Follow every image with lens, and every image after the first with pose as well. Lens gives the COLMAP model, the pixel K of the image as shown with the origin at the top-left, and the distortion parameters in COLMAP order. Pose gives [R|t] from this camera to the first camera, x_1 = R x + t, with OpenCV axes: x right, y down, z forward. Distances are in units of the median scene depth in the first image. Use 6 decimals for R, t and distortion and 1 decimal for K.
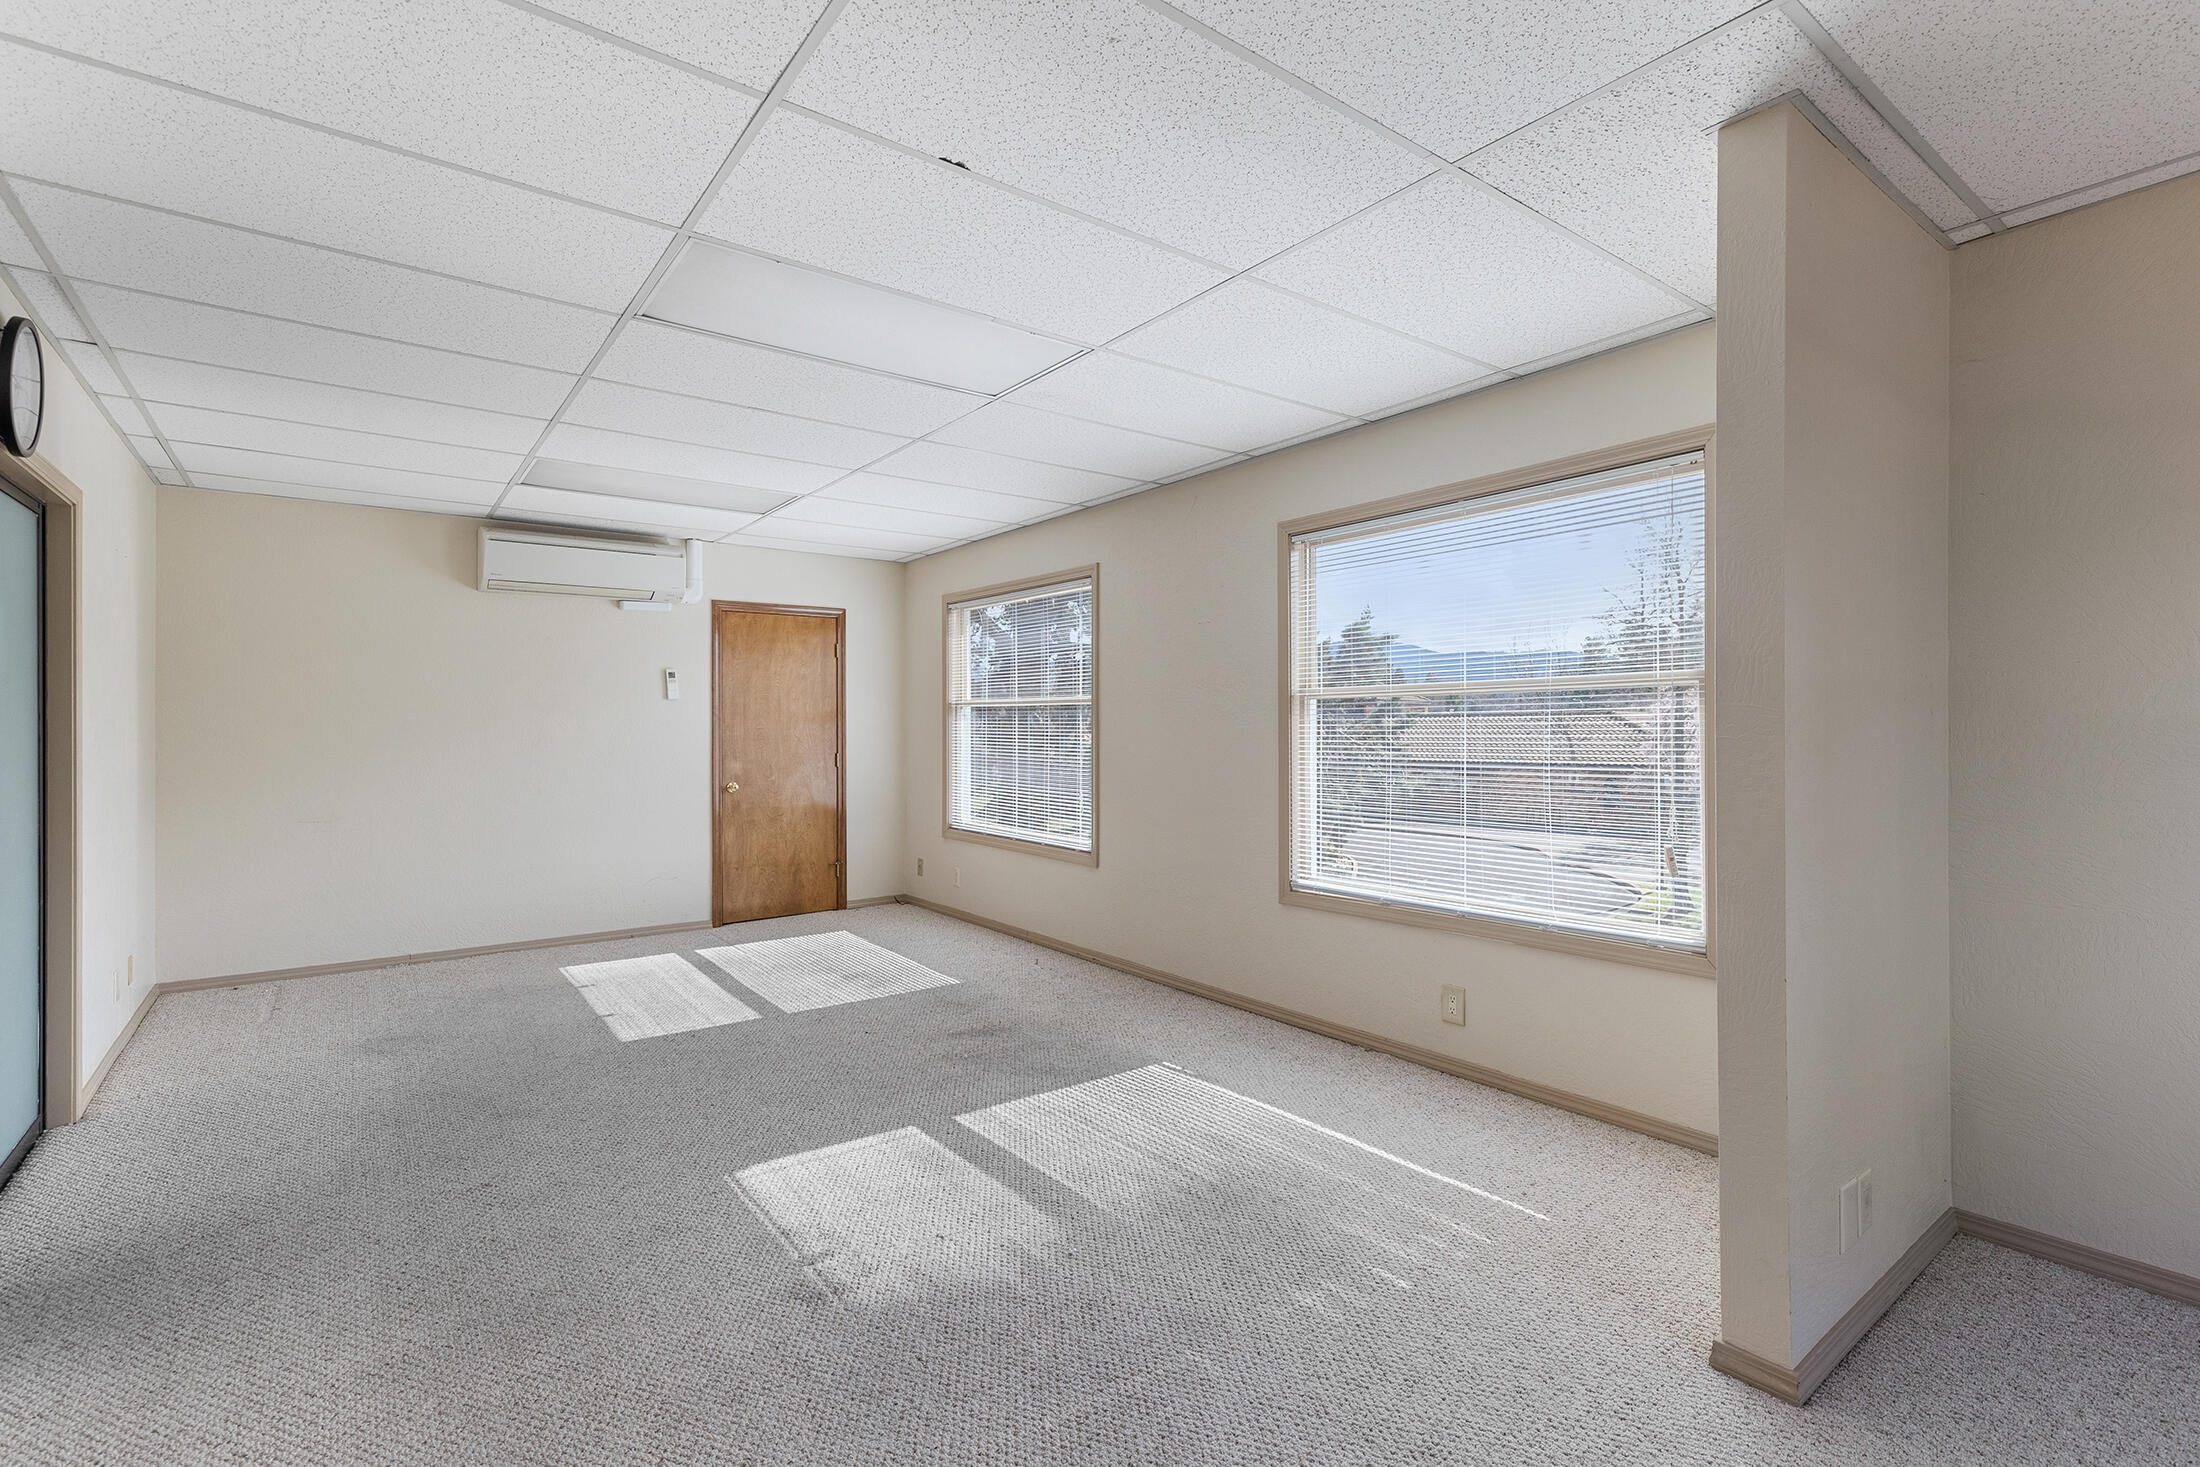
lens RADIAL K [[1008.6, 0, 1100.0], [0, 1008.6, 733.5], [0, 0, 1]] dist [0.000709, -0.000190]
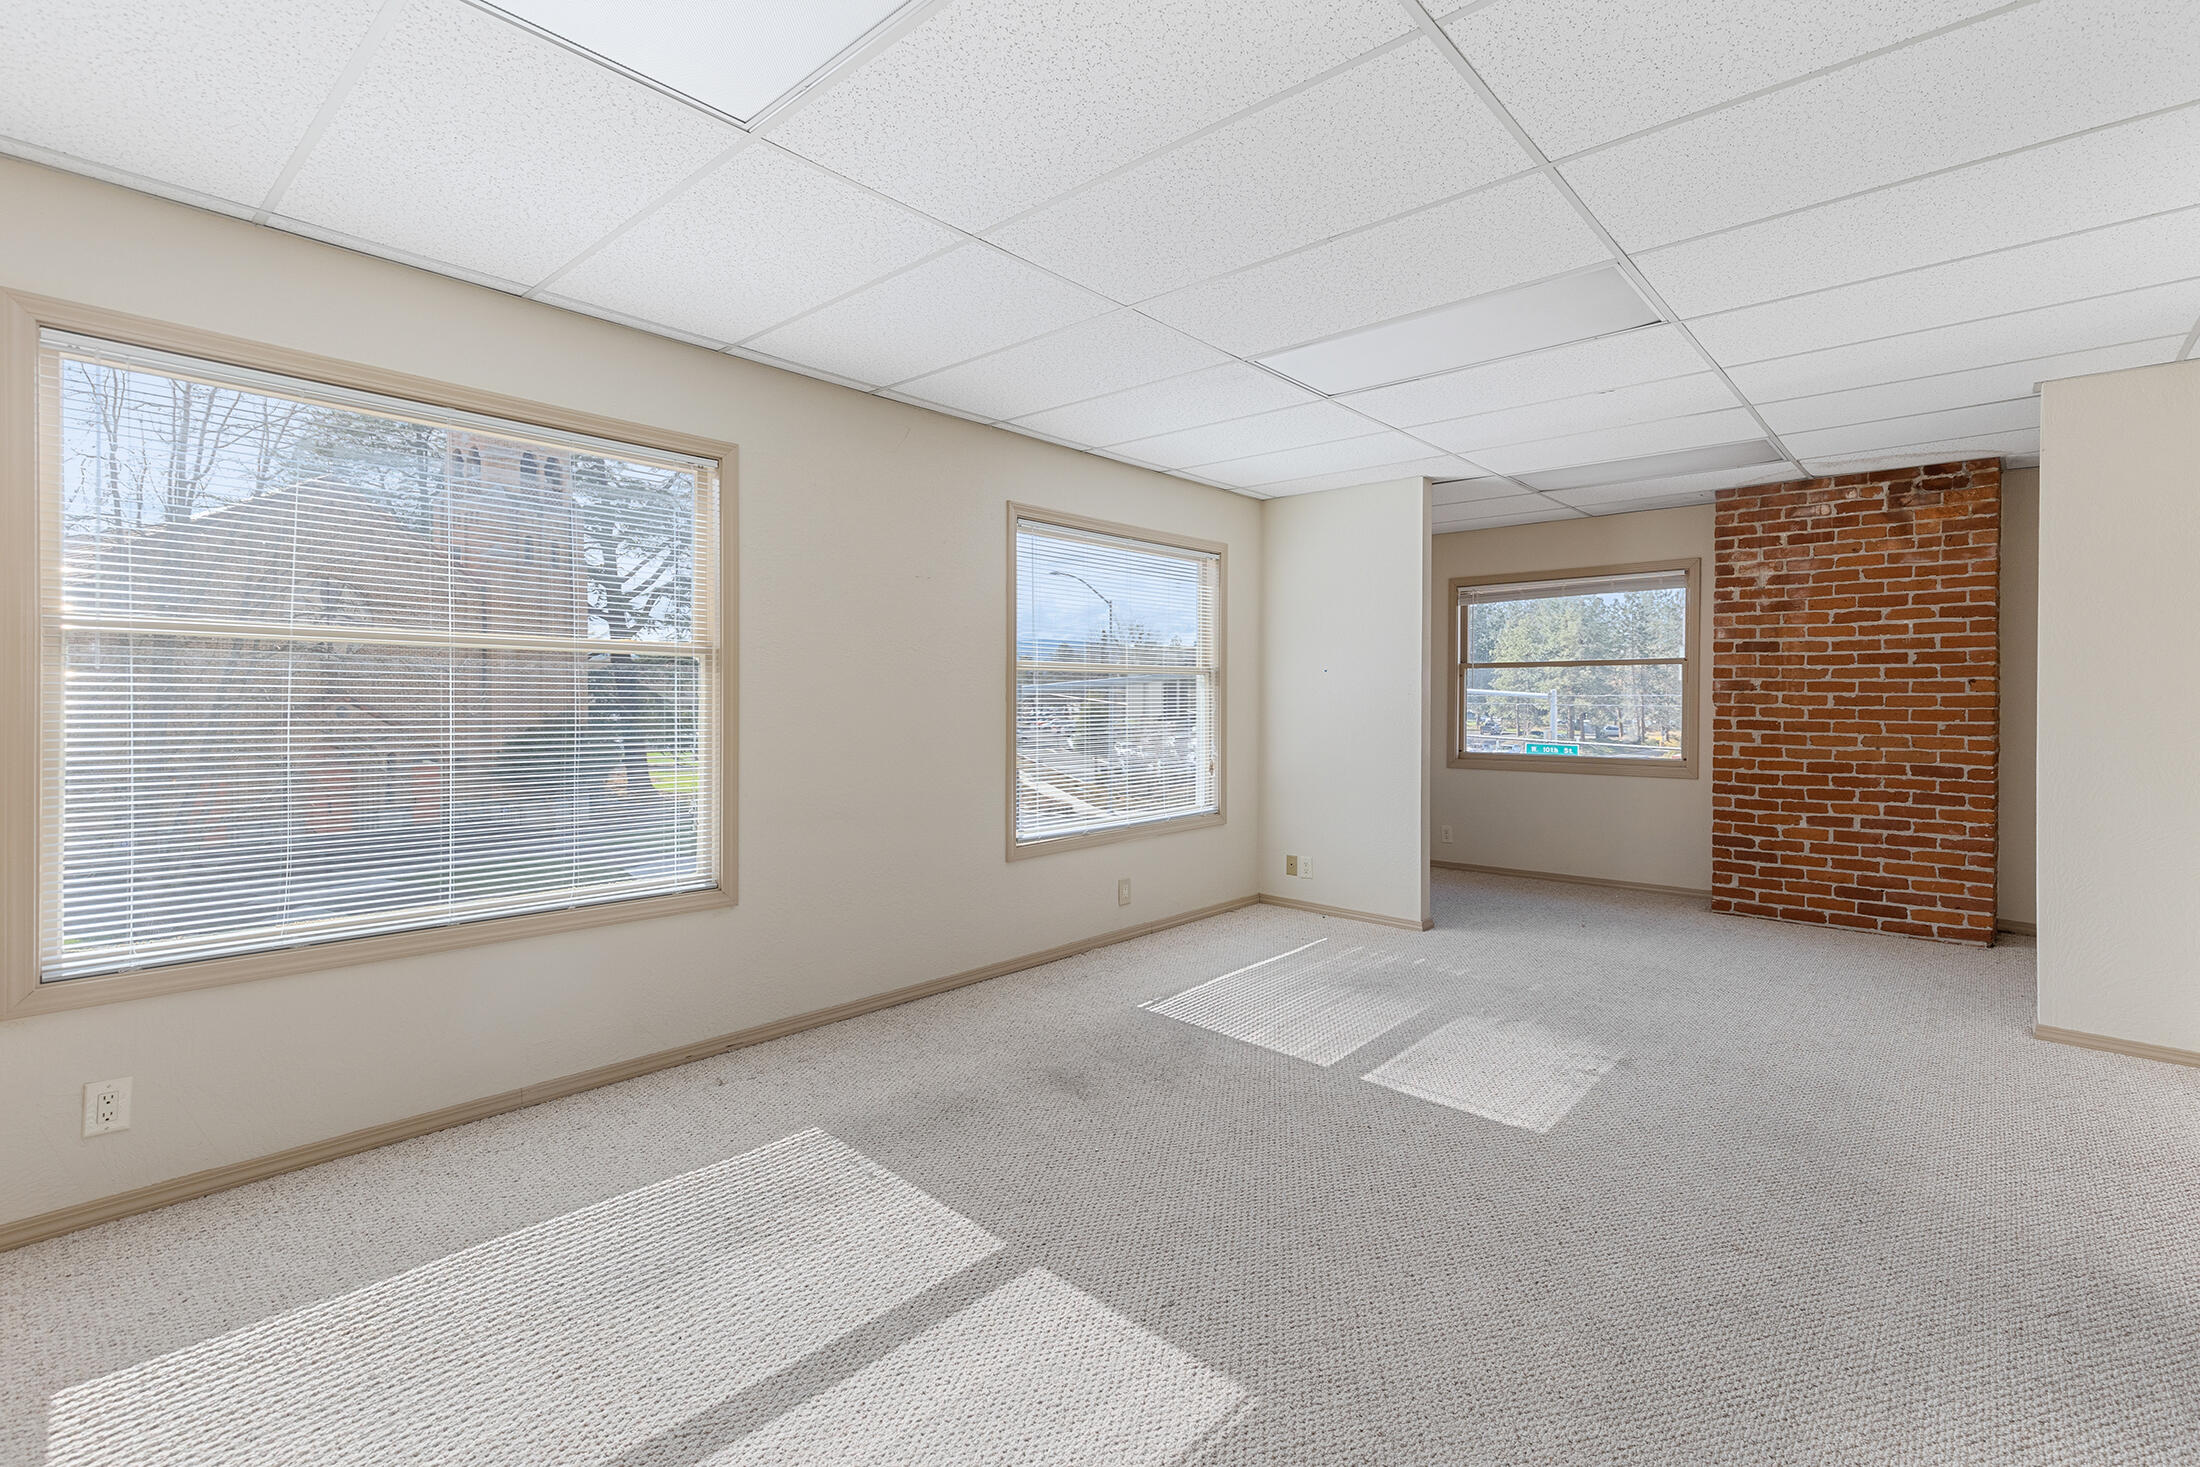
lens RADIAL K [[986.4, 0, 1096.8], [0, 986.4, 743.2], [0, 0, 1]] dist [0.002872, -0.000384]
pose [[-0.191683, -0.039185, 0.980674, -0.897927], [0.001988, 0.999185, 0.040313, 0.001146], [-0.981455, 0.009677, -0.191449, 1.170125]]
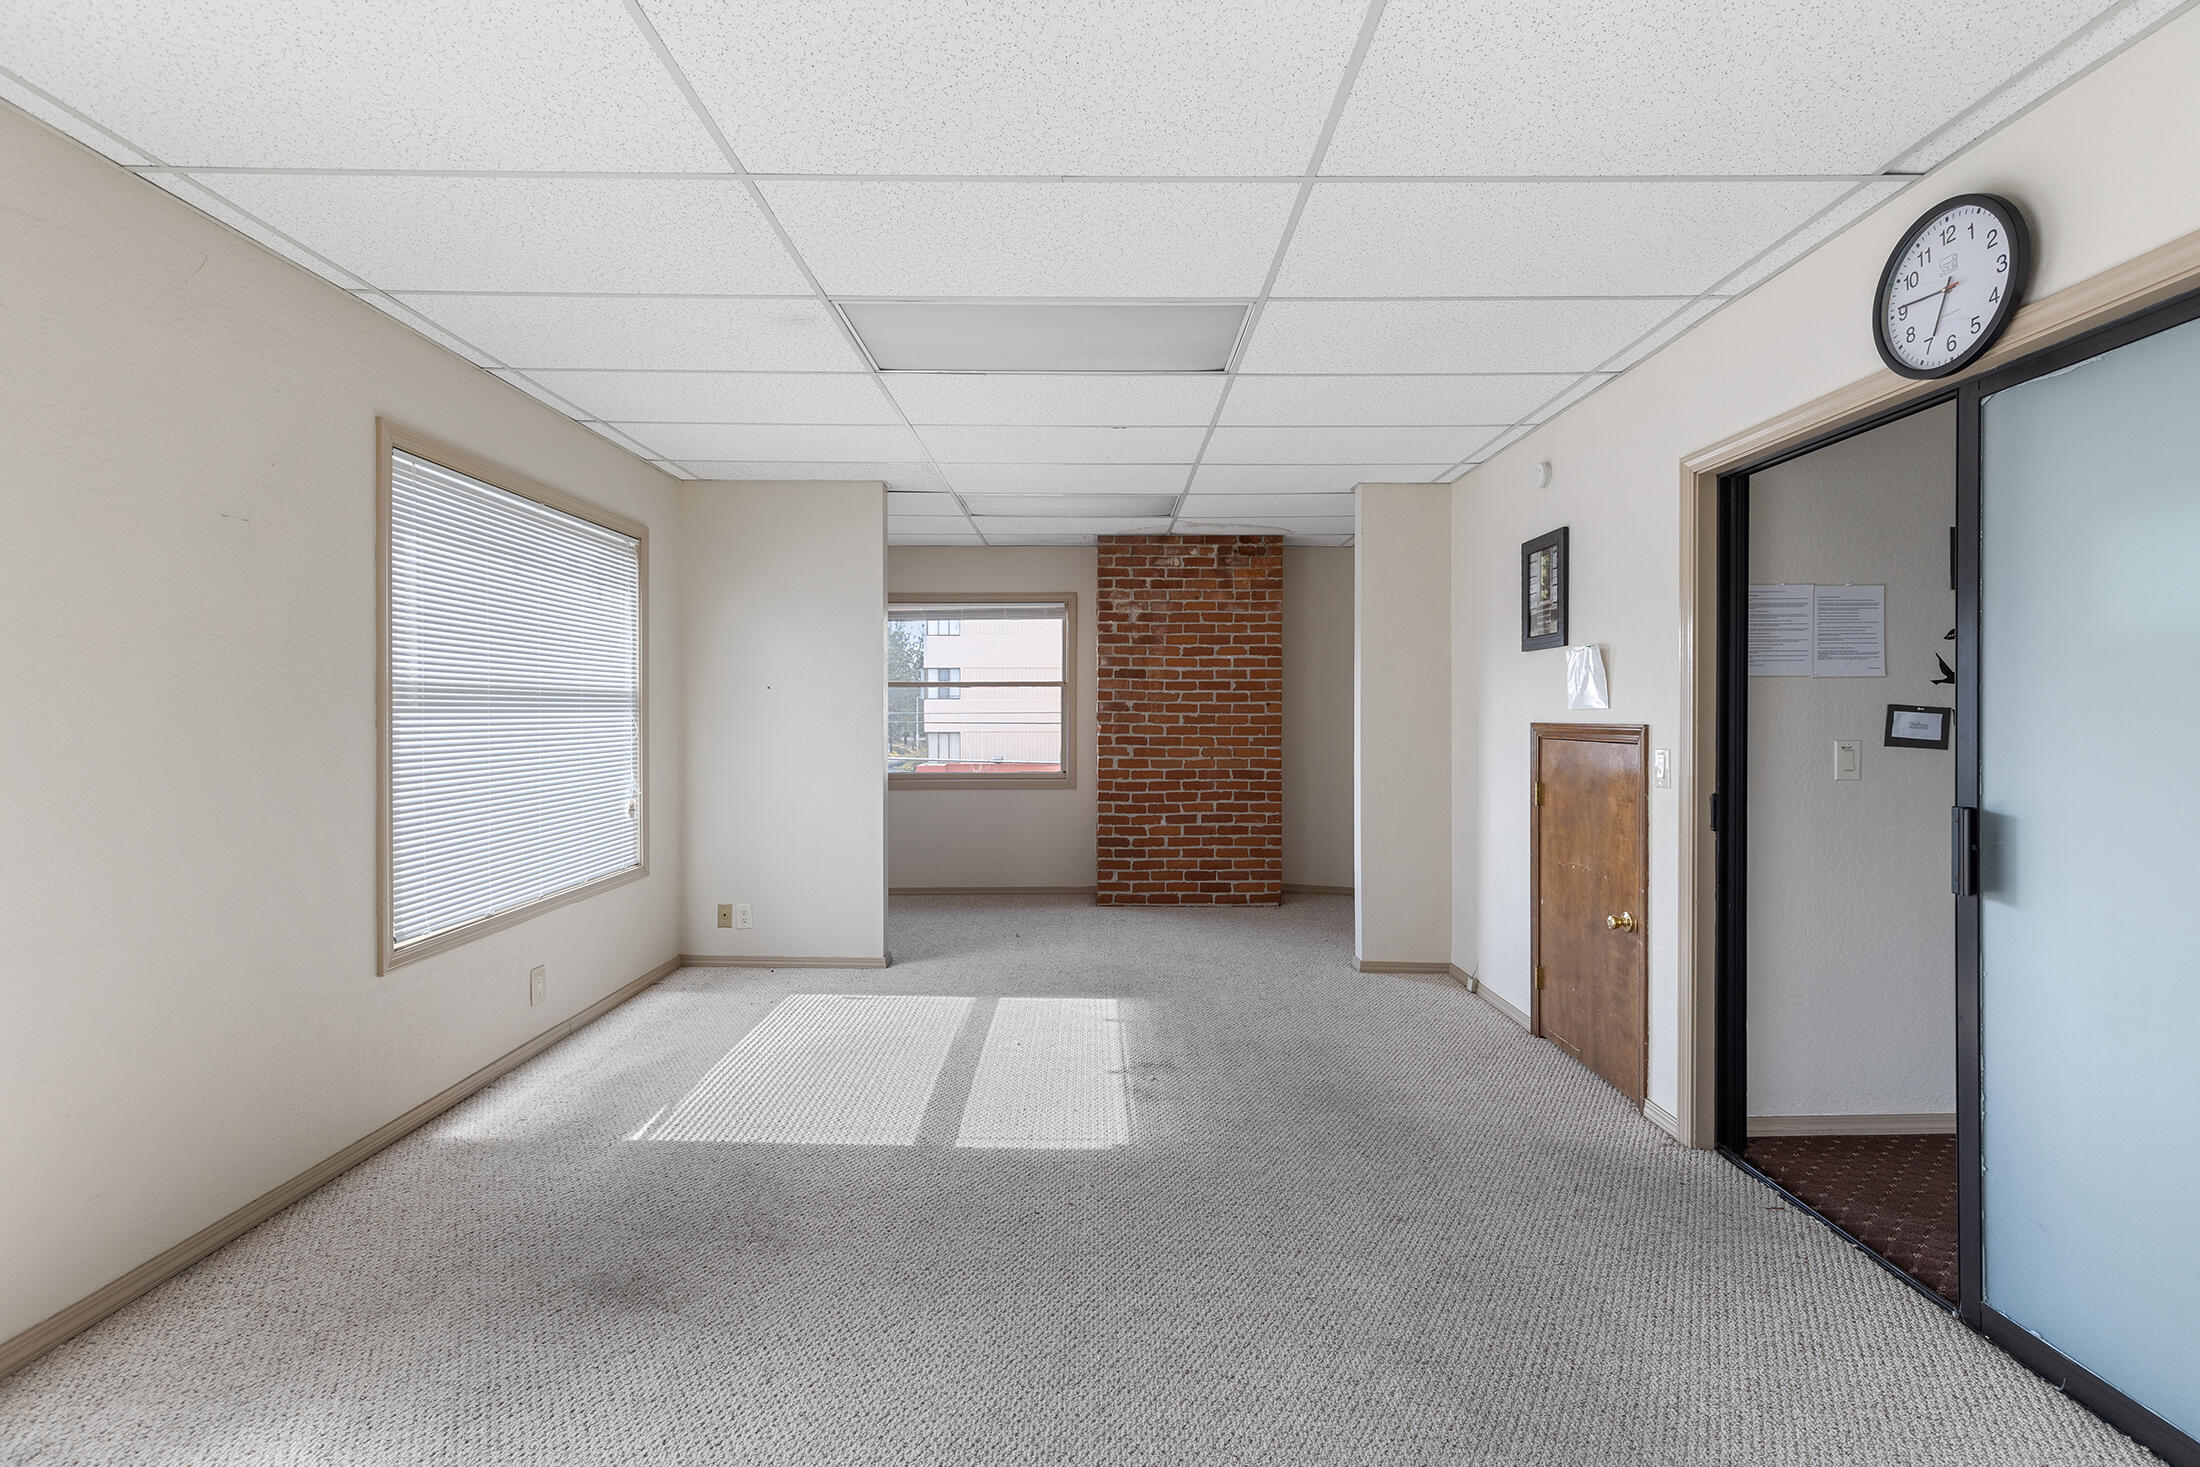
lens RADIAL K [[986.4, 0, 1096.8], [0, 986.4, 743.2], [0, 0, 1]] dist [0.002872, -0.000384]
pose [[-0.798884, -0.010953, 0.601386, -0.647941], [0.006800, 0.999606, 0.027239, -0.006401], [-0.601447, 0.025850, -0.798494, 1.312026]]
